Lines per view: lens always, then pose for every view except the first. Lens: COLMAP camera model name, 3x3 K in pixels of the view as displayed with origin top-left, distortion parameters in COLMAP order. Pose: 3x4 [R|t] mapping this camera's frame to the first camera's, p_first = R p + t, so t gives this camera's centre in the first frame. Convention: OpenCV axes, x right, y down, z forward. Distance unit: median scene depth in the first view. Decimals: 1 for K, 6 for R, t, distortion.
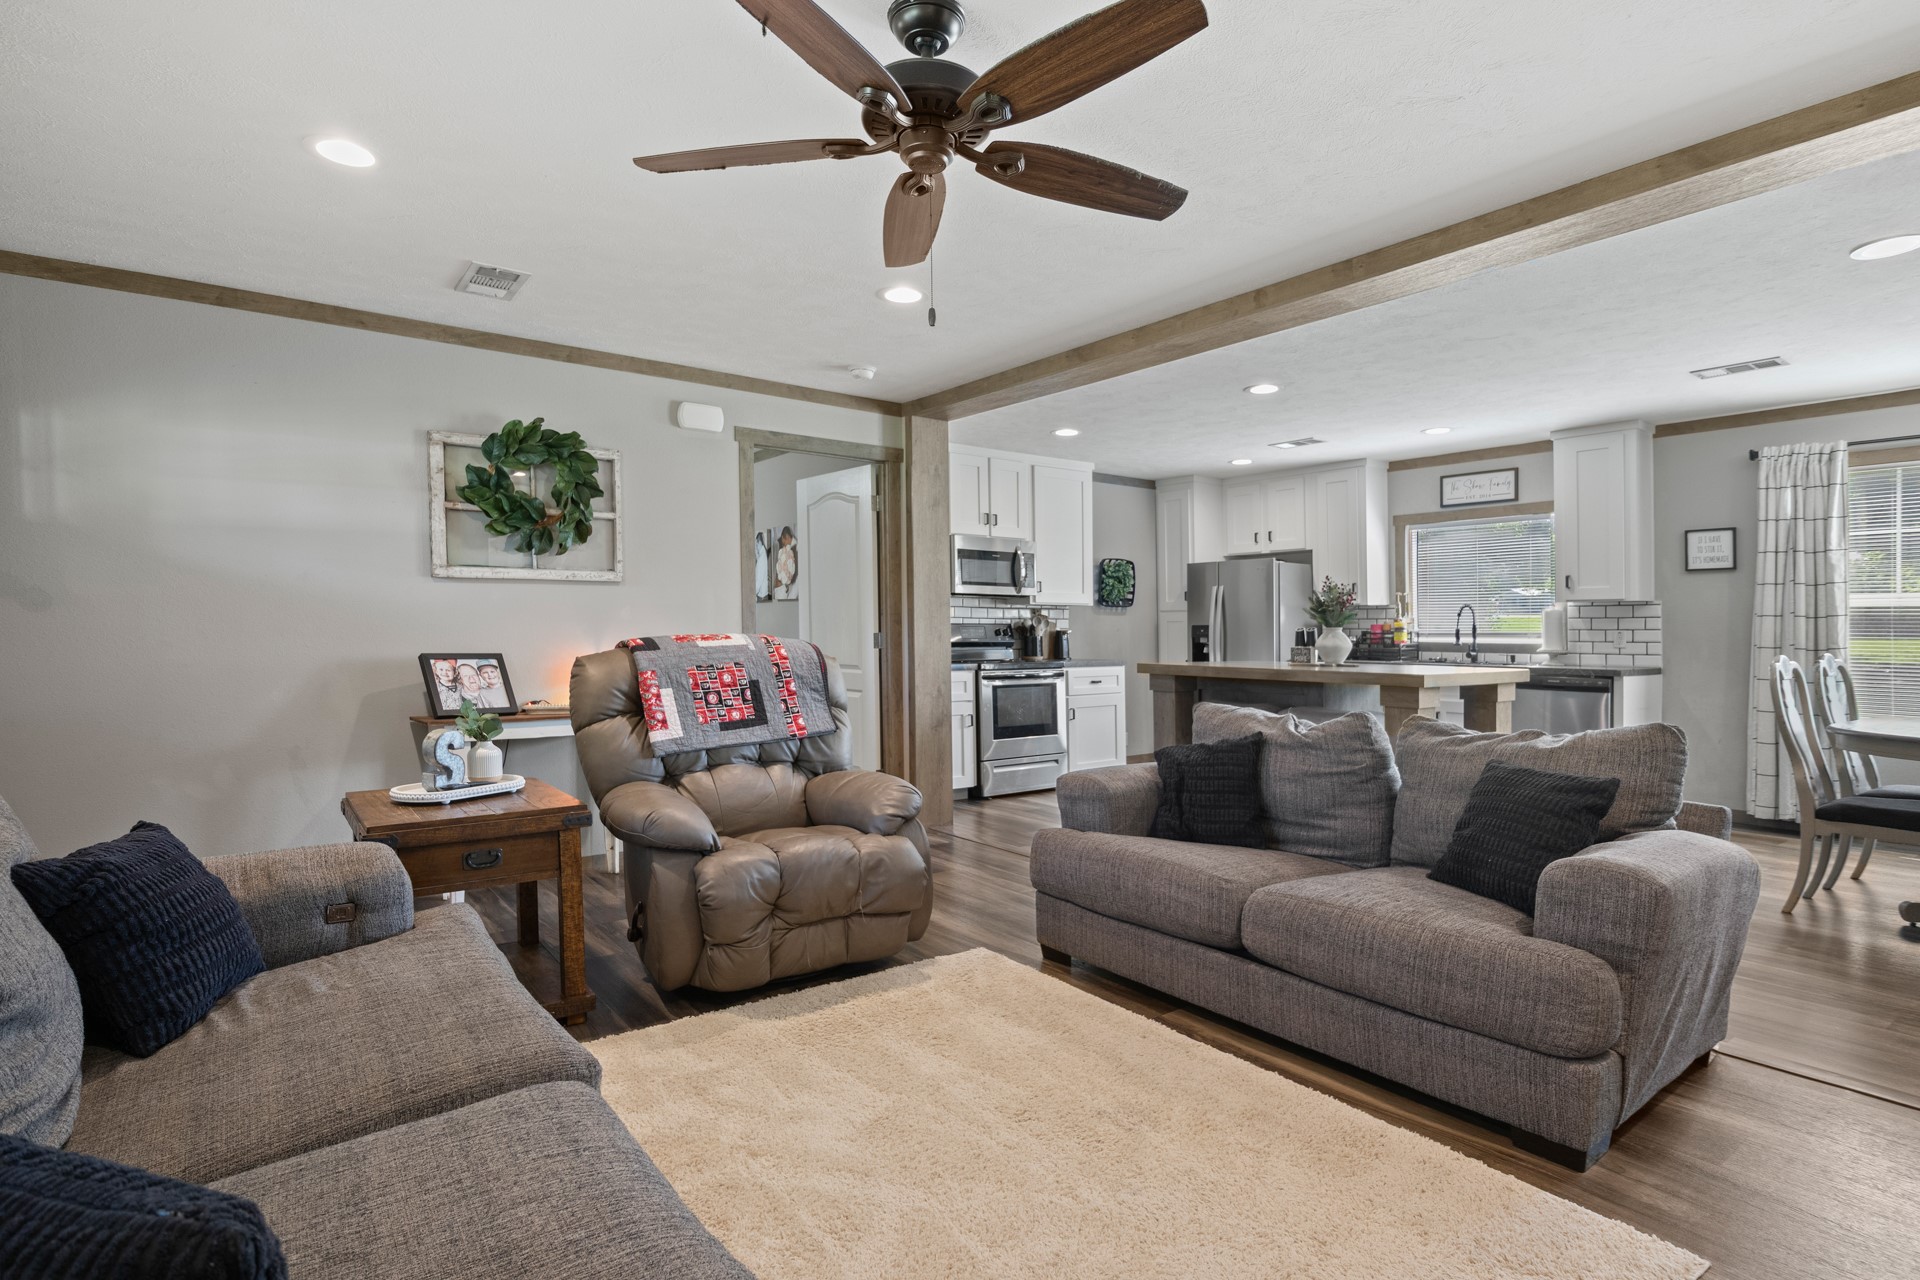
lens RADIAL K [[982.4, 0, 958.1], [0, 982.4, 630.2], [0, 0, 1]] dist [-0.001204, -0.003953]
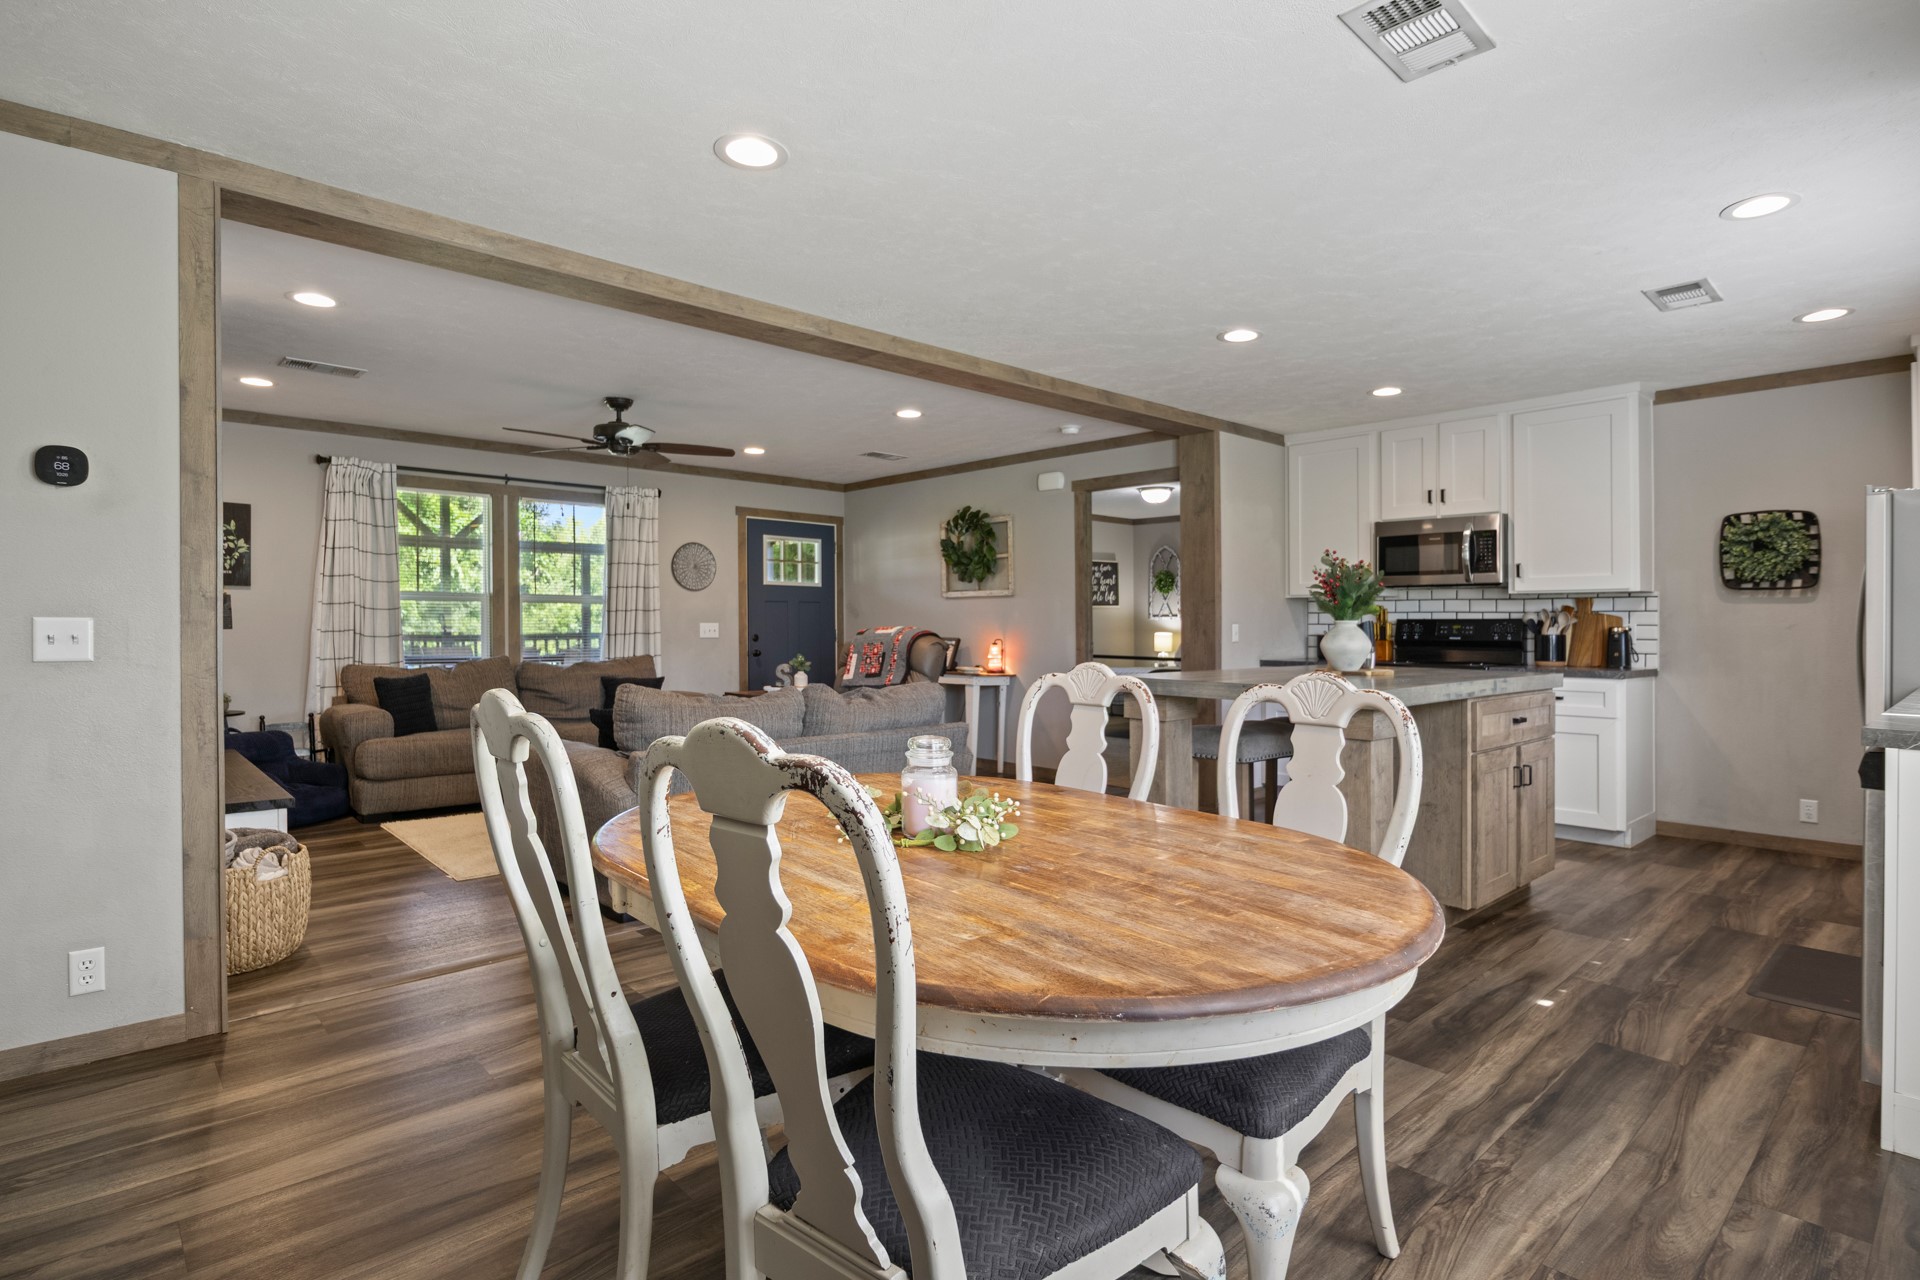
lens RADIAL K [[982.4, 0, 956.8], [0, 982.4, 625.3], [0, 0, 1]] dist [-0.001204, -0.003953]
pose [[0.109856, -0.003771, -0.993940, 1.062532], [-0.004016, 0.999983, -0.004238, 0.005884], [0.993939, 0.004457, 0.109839, 0.618119]]
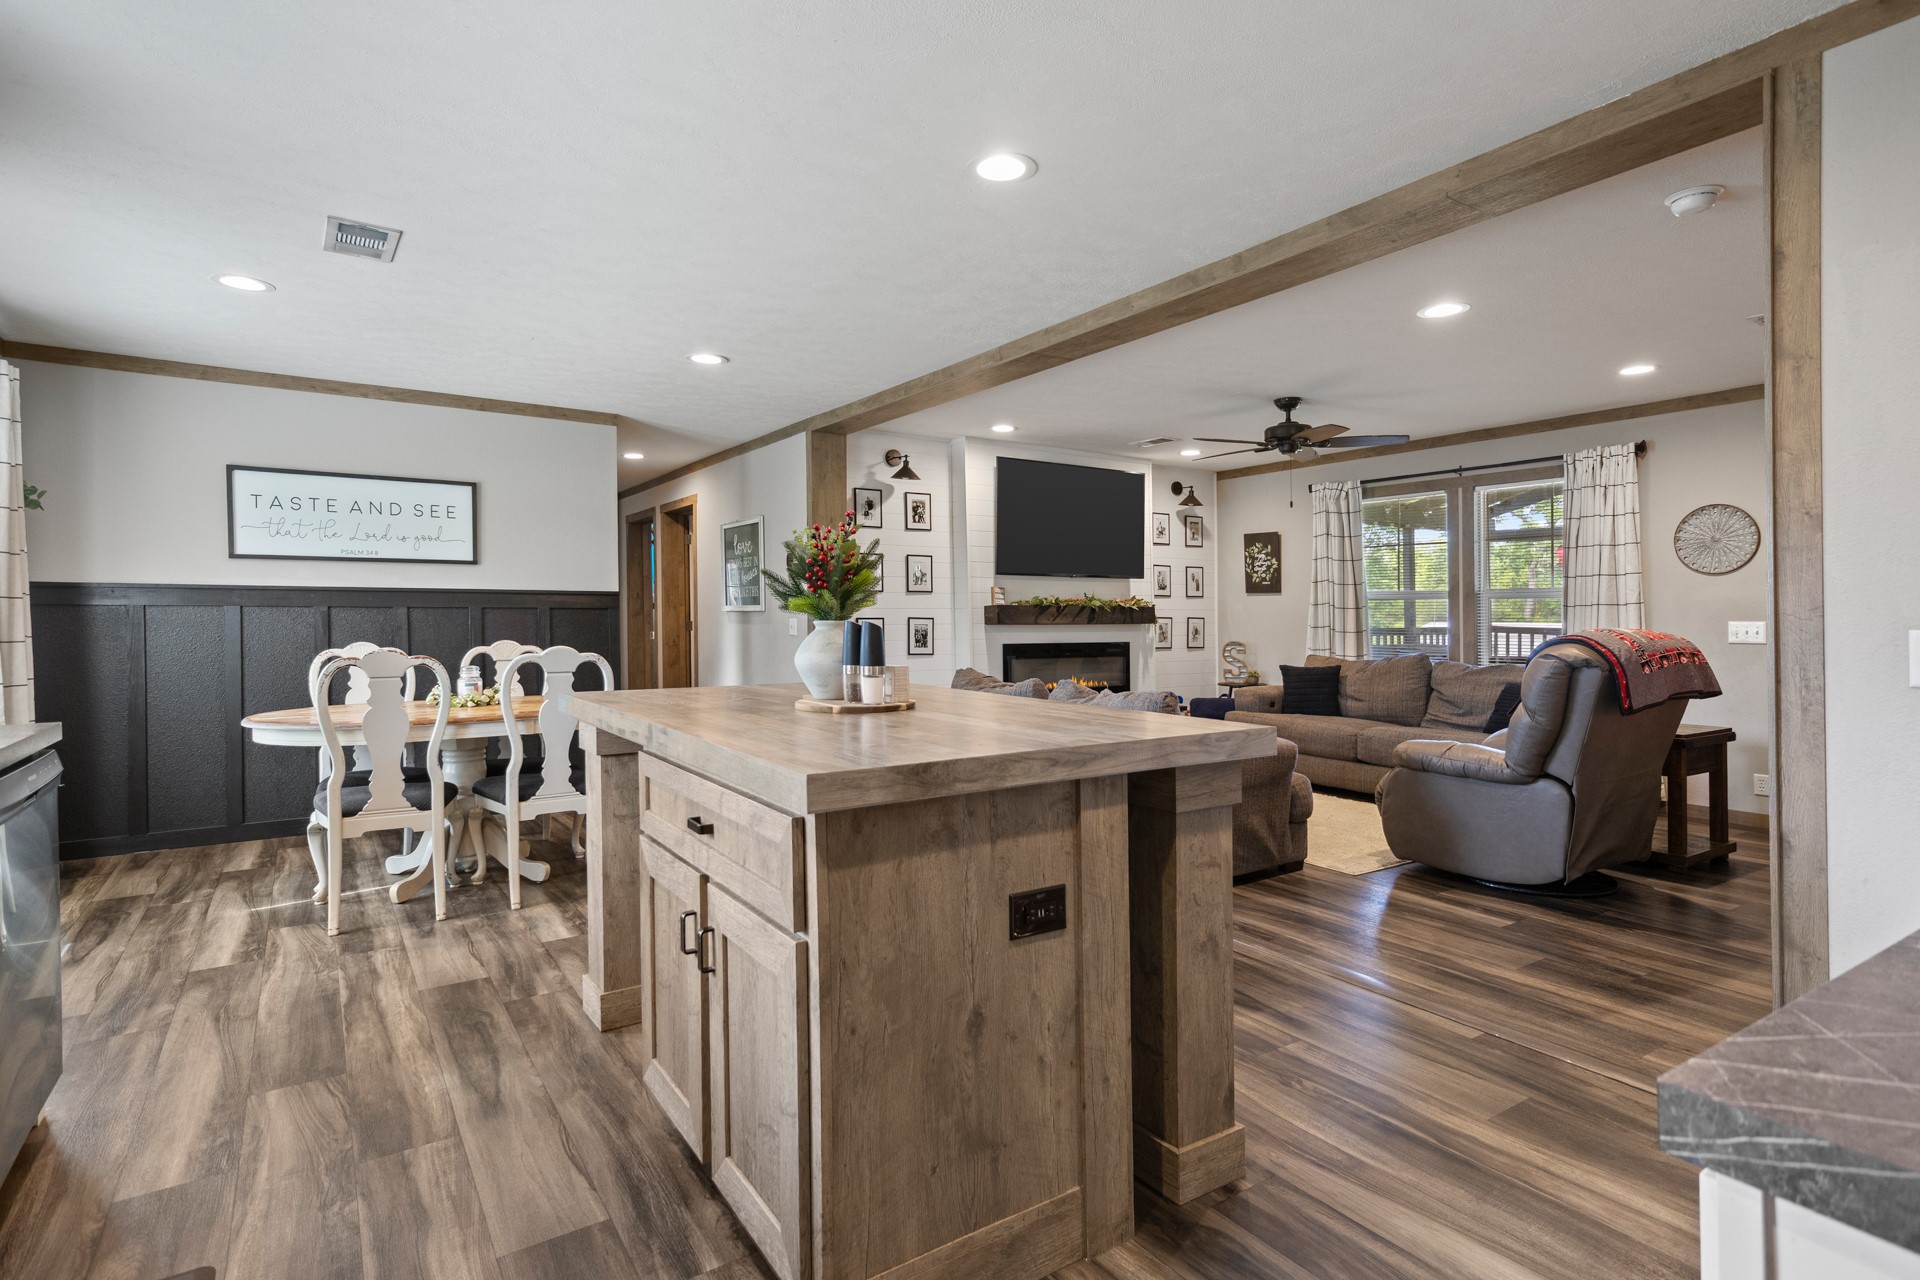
lens RADIAL K [[982.4, 0, 971.8], [0, 982.4, 627.8], [0, 0, 1]] dist [-0.001204, -0.003953]
pose [[-0.999108, -0.006631, 0.041702, 0.293735], [-0.006092, 0.999897, 0.013032, -0.003412], [-0.041785, 0.012766, -0.999045, 1.439373]]
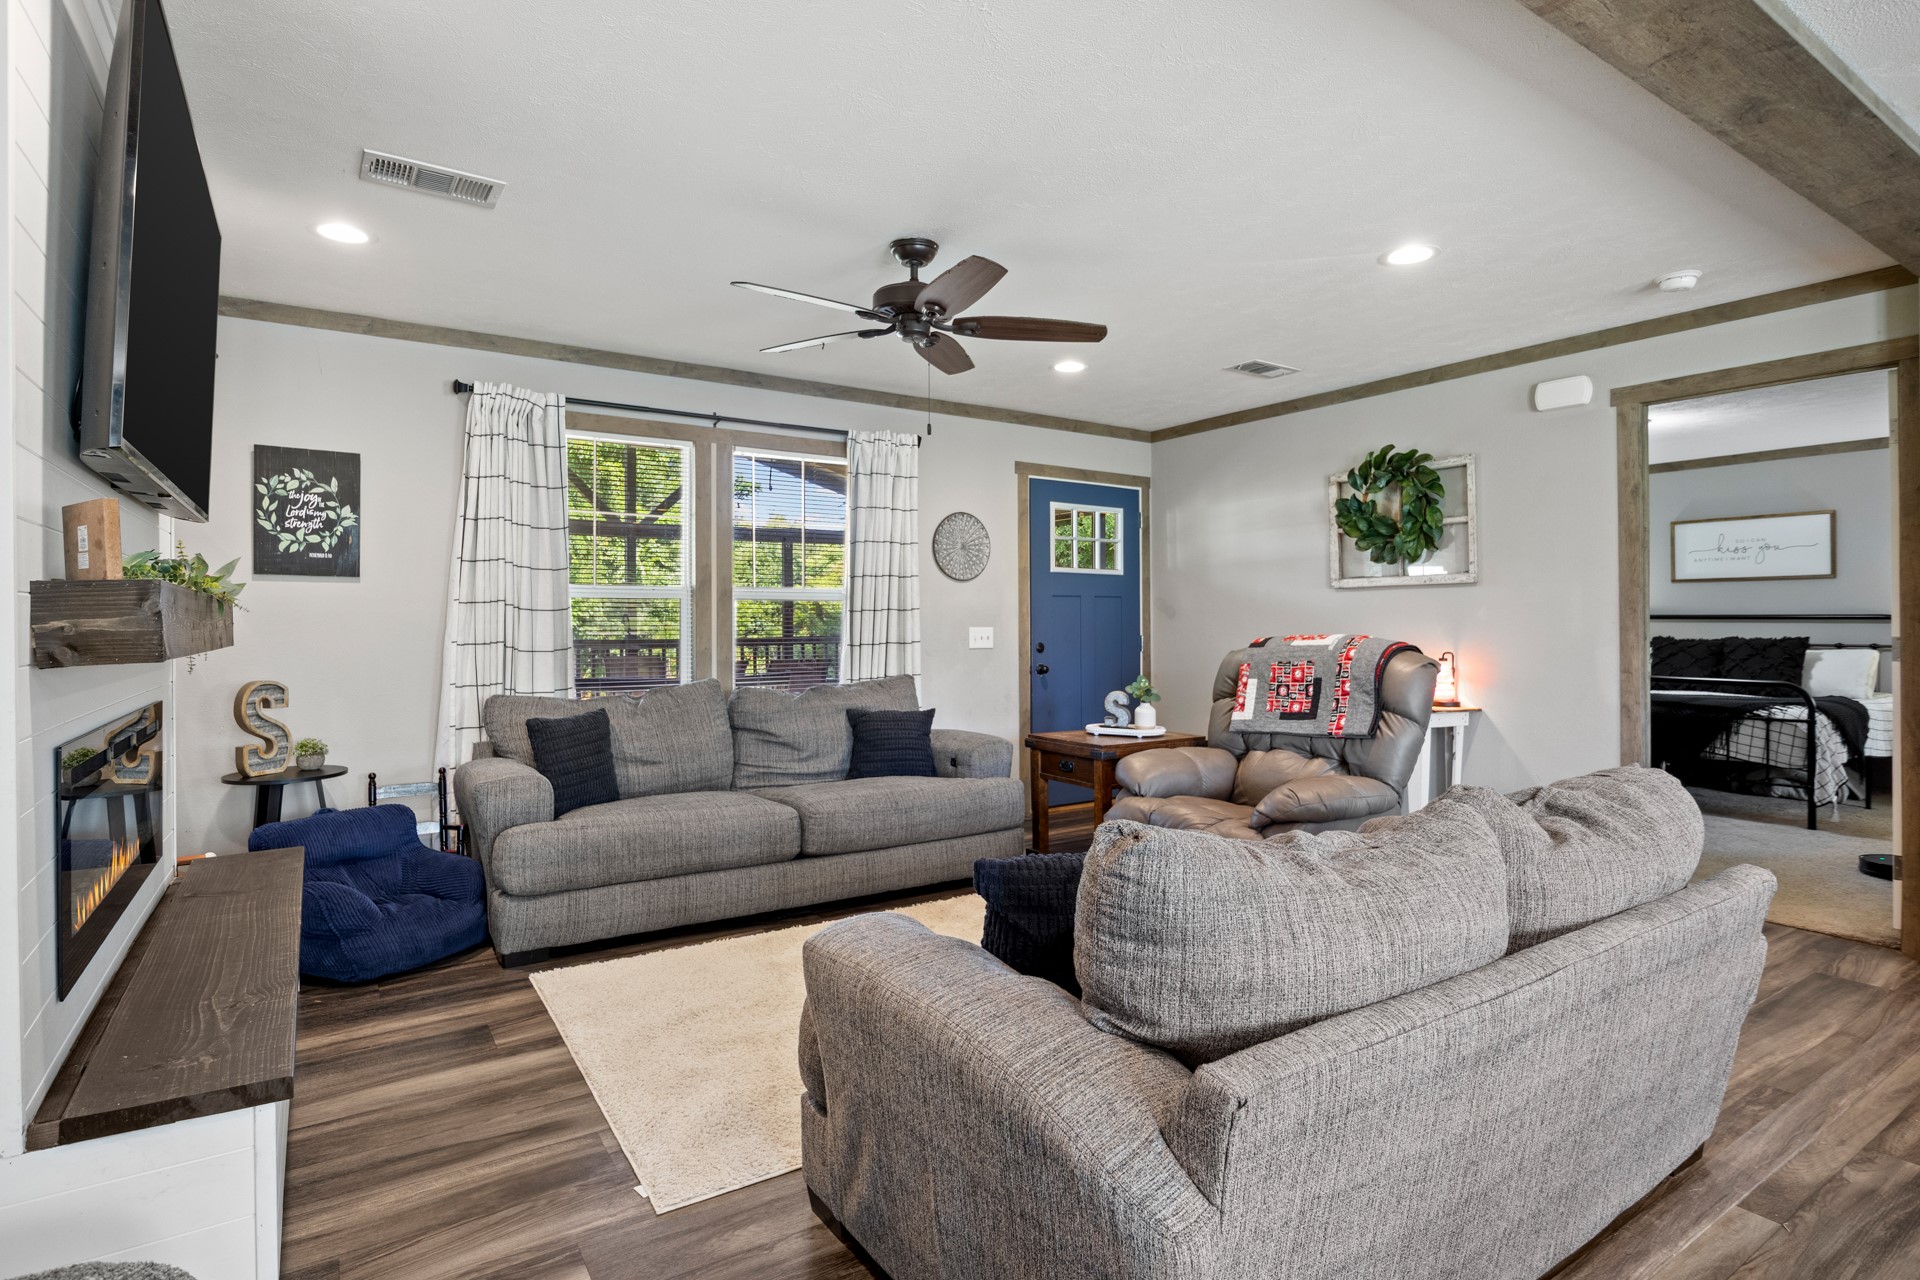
lens RADIAL K [[982.4, 0, 938.9], [0, 982.4, 597.9], [0, 0, 1]] dist [-0.001204, -0.003953]
pose [[-0.063701, -0.028881, -0.997551, 0.591252], [-0.001397, 0.999583, -0.028851, -0.003217], [0.997968, -0.000444, -0.063715, 0.432344]]
